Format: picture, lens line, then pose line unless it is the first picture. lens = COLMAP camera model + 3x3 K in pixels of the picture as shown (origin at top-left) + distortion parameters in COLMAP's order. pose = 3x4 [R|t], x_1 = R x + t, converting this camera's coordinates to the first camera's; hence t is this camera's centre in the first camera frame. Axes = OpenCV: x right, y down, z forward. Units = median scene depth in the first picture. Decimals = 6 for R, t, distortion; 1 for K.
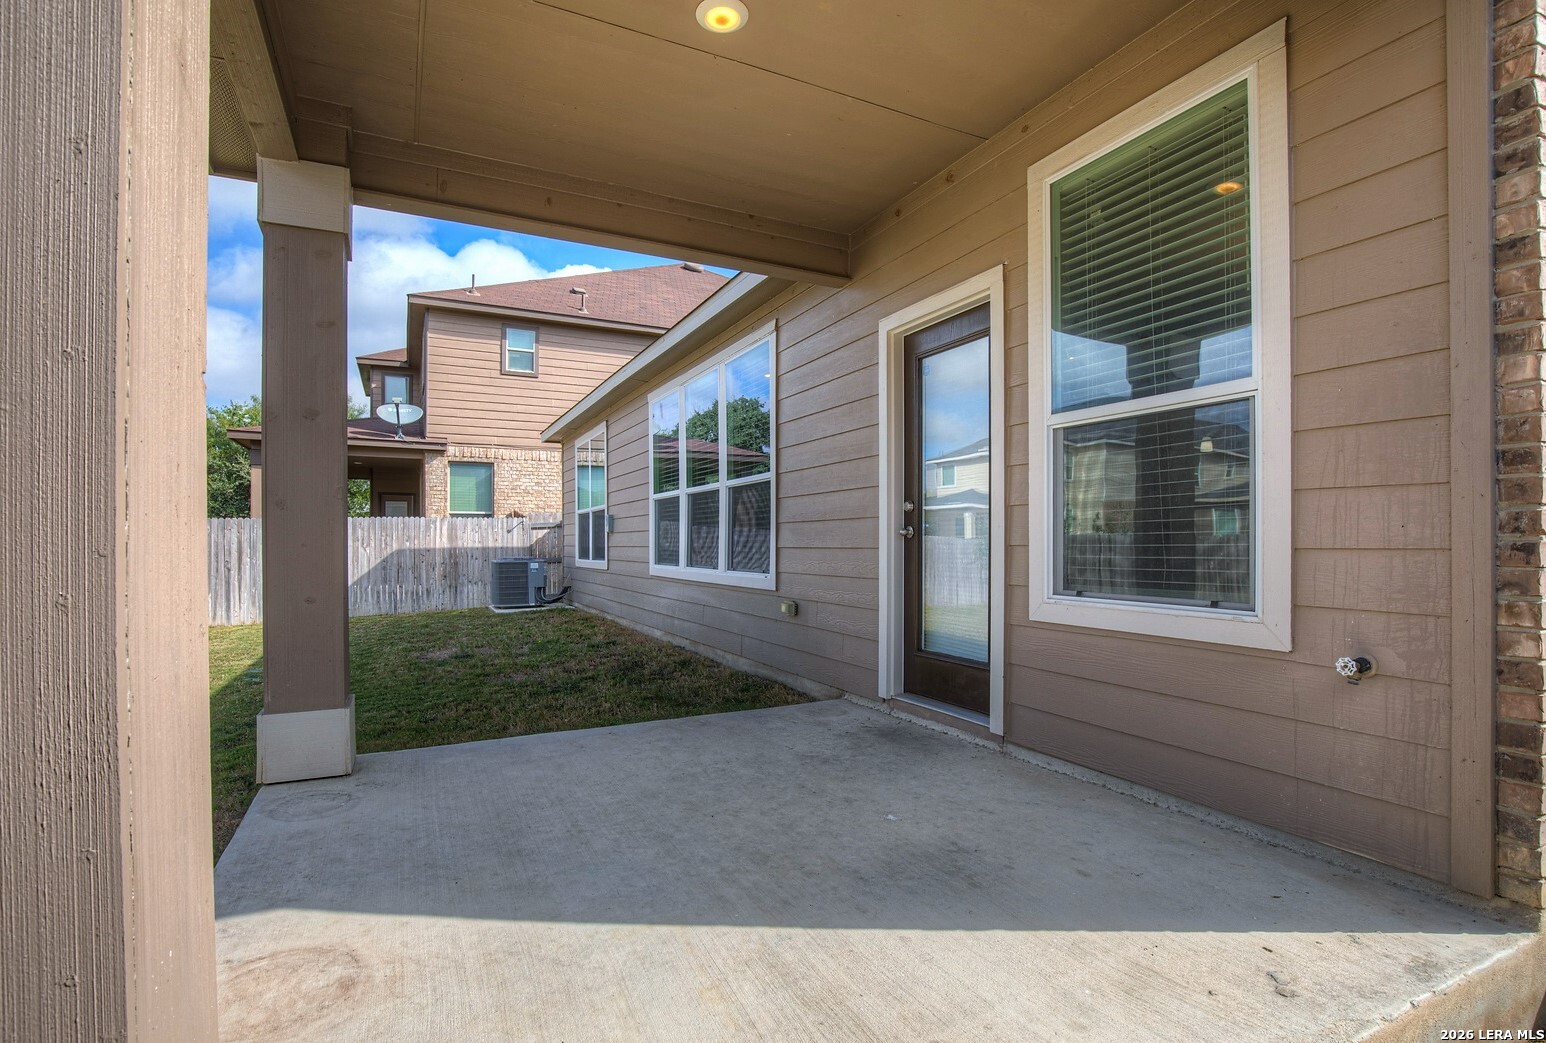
lens RADIAL K [[739.0, 0, 751.9], [0, 739.0, 544.2], [0, 0, 1]] dist [-0.030265, 0.000504]
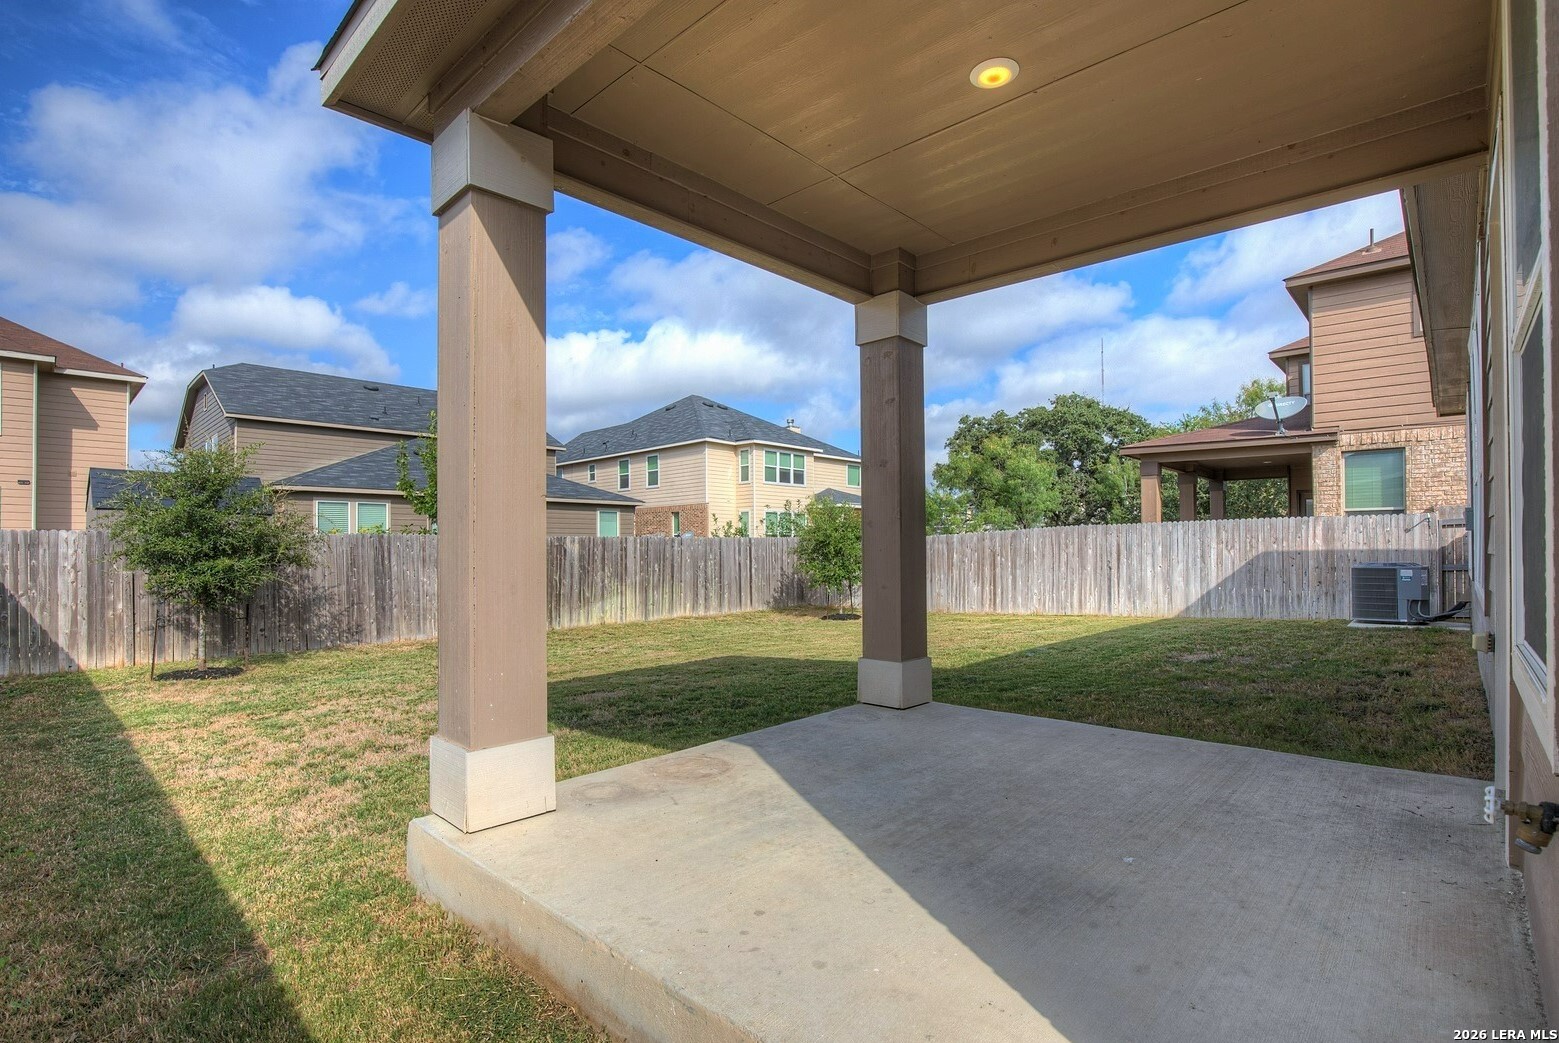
lens RADIAL K [[738.3, 0, 769.4], [0, 738.3, 542.2], [0, 0, 1]] dist [-0.029069, -0.000240]
pose [[0.360441, -0.006351, -0.932760, 0.172200], [0.002539, 0.999980, -0.005828, -0.001557], [0.932778, -0.000268, 0.360450, 0.055707]]
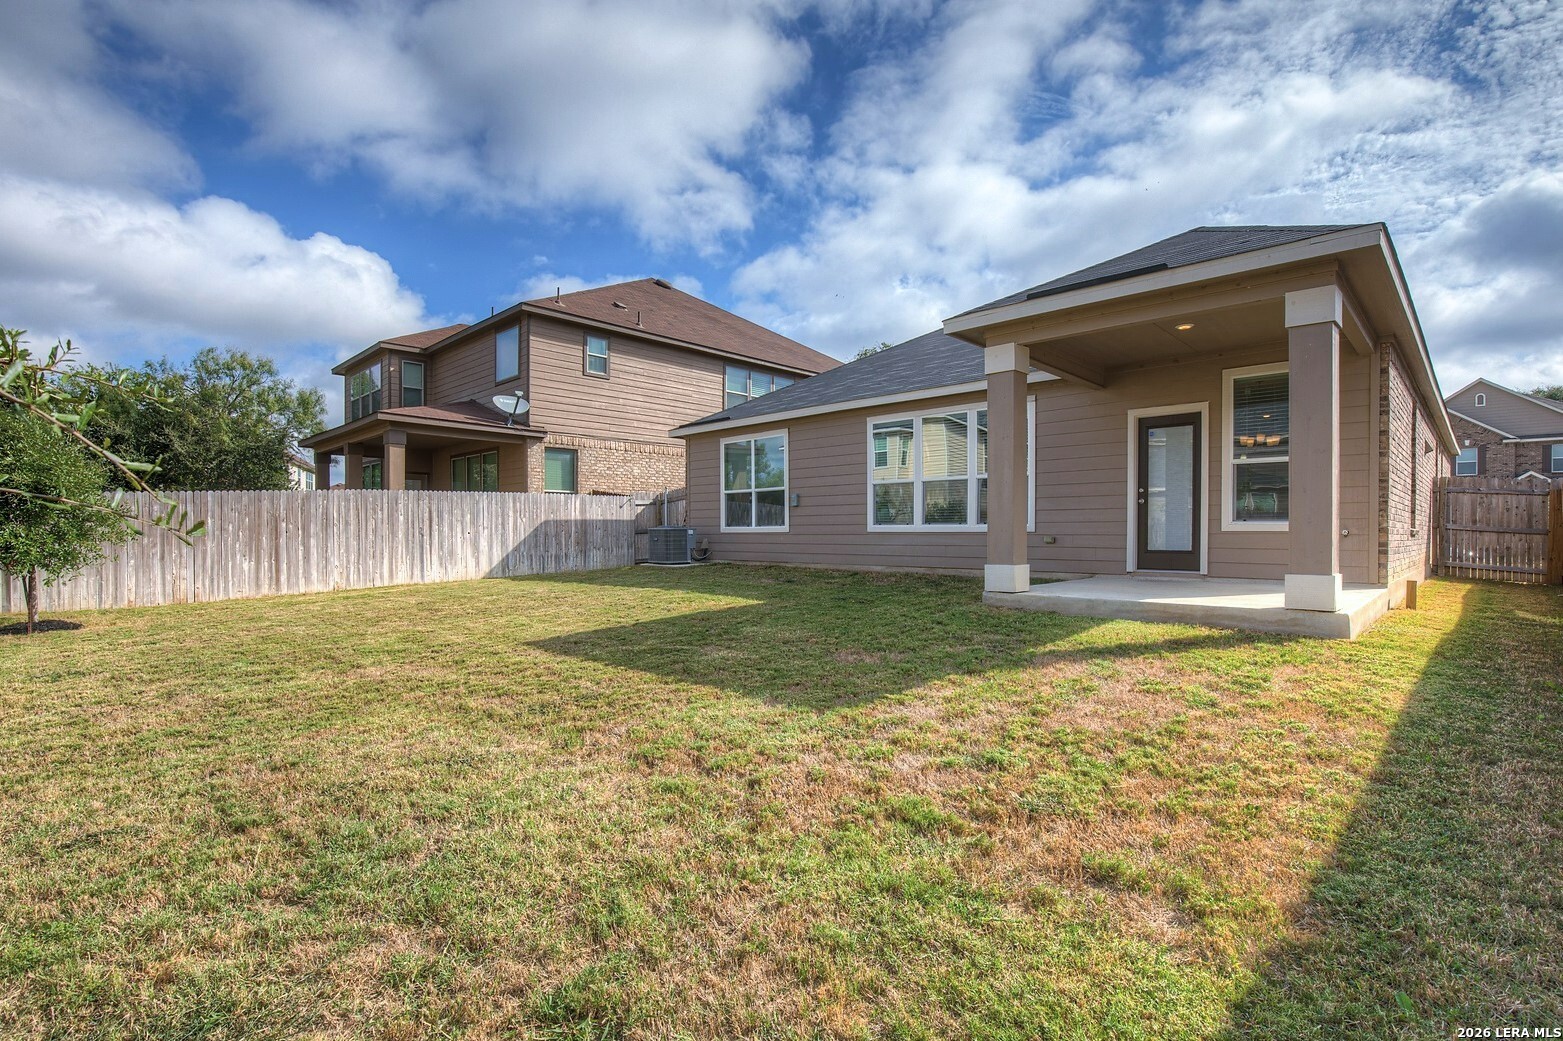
lens RADIAL K [[740.2, 0, 771.4], [0, 740.2, 541.2], [0, 0, 1]] dist [-0.029069, -0.000240]
pose [[0.942804, 0.000507, 0.333347, -0.538798], [-0.003339, 0.999963, 0.007920, 0.030861], [-0.333331, -0.008580, 0.942771, -0.264401]]
